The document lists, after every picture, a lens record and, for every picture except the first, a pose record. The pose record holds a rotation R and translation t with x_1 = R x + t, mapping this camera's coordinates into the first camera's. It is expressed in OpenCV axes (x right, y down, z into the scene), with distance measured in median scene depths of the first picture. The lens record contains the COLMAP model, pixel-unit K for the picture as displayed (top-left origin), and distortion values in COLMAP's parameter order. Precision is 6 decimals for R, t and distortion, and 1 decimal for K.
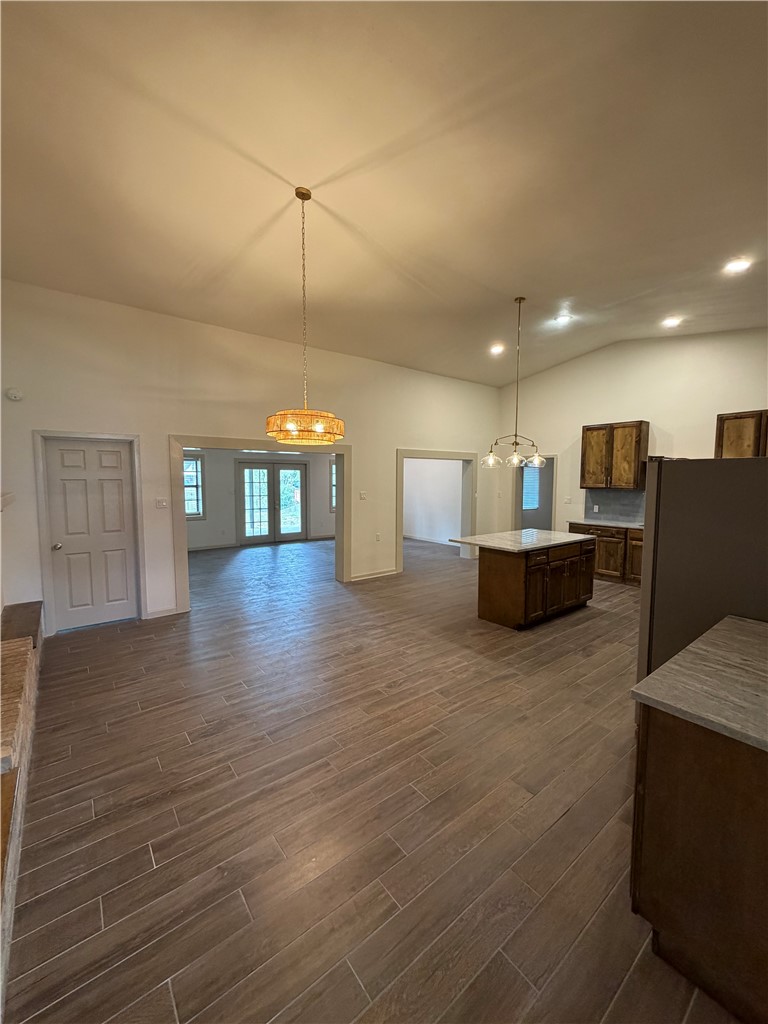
lens RADIAL K [[408.6, 0, 384.0], [0, 408.6, 509.3], [0, 0, 1]] dist [-0.000789, 0.000324]
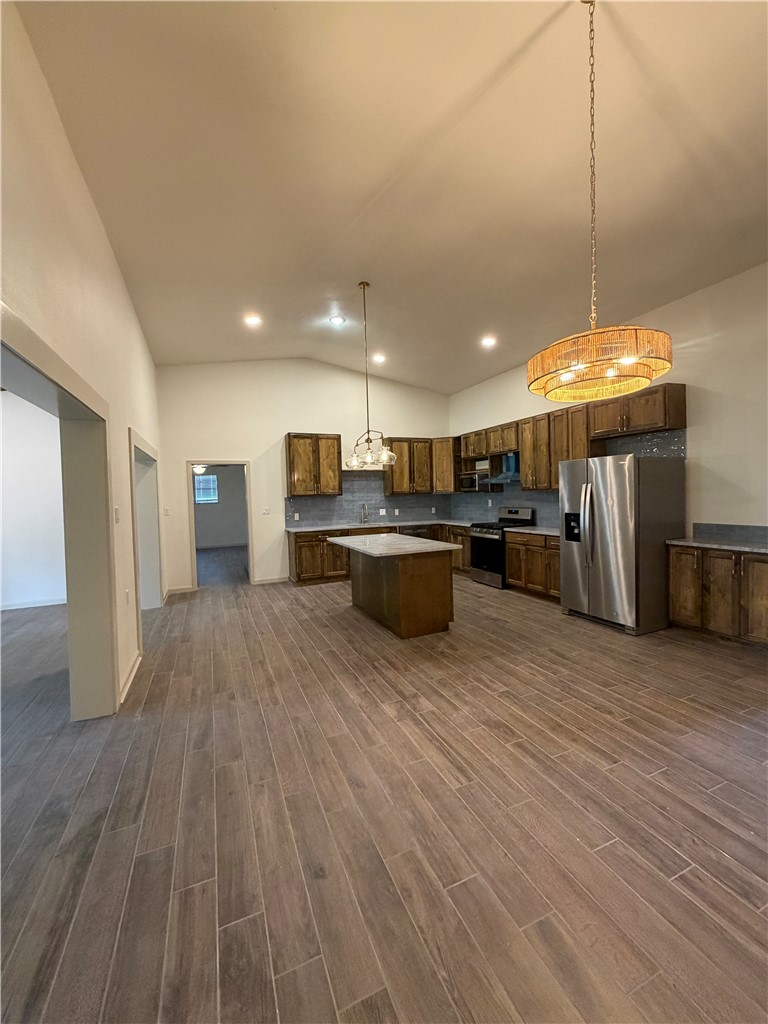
lens RADIAL K [[408.6, 0, 384.0], [0, 408.6, 509.3], [0, 0, 1]] dist [-0.000789, 0.000324]
pose [[0.256675, -0.043813, 0.965504, -0.631412], [0.101561, 0.994664, 0.018137, -0.025313], [-0.961147, 0.093402, 0.259755, 0.848567]]
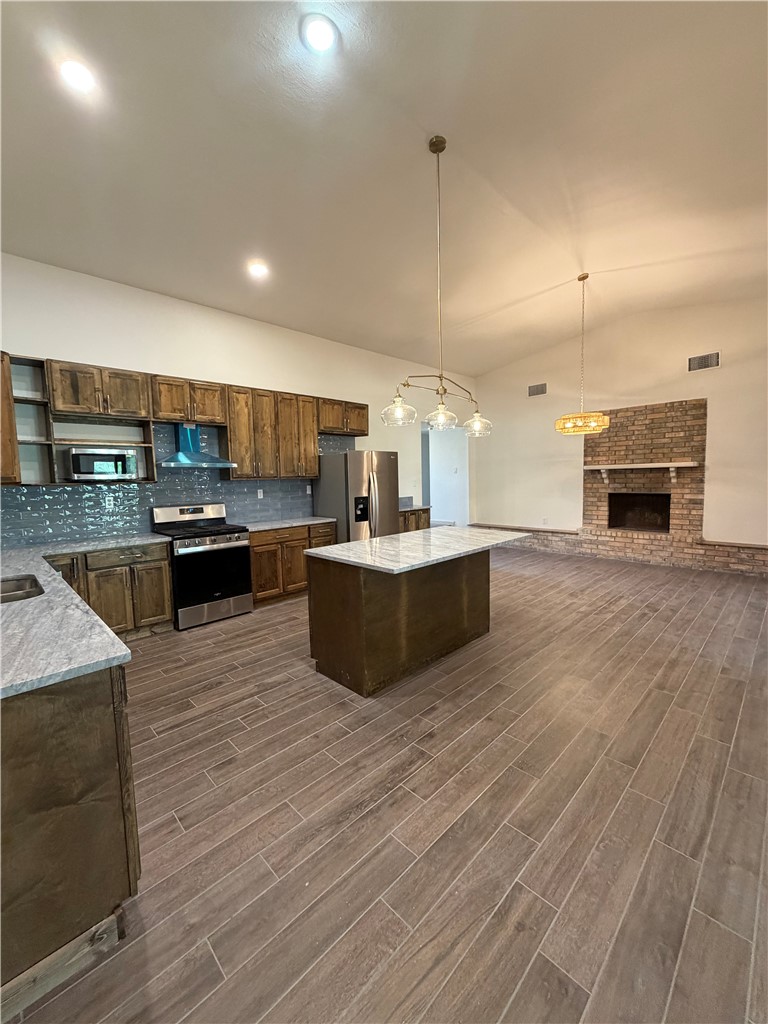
lens RADIAL K [[408.6, 0, 384.0], [0, 408.6, 509.3], [0, 0, 1]] dist [-0.000789, 0.000324]
pose [[-0.993698, 0.032888, -0.107160, 0.542867], [0.015945, 0.987742, 0.155282, -0.095703], [0.110954, 0.152595, -0.982041, 1.833398]]
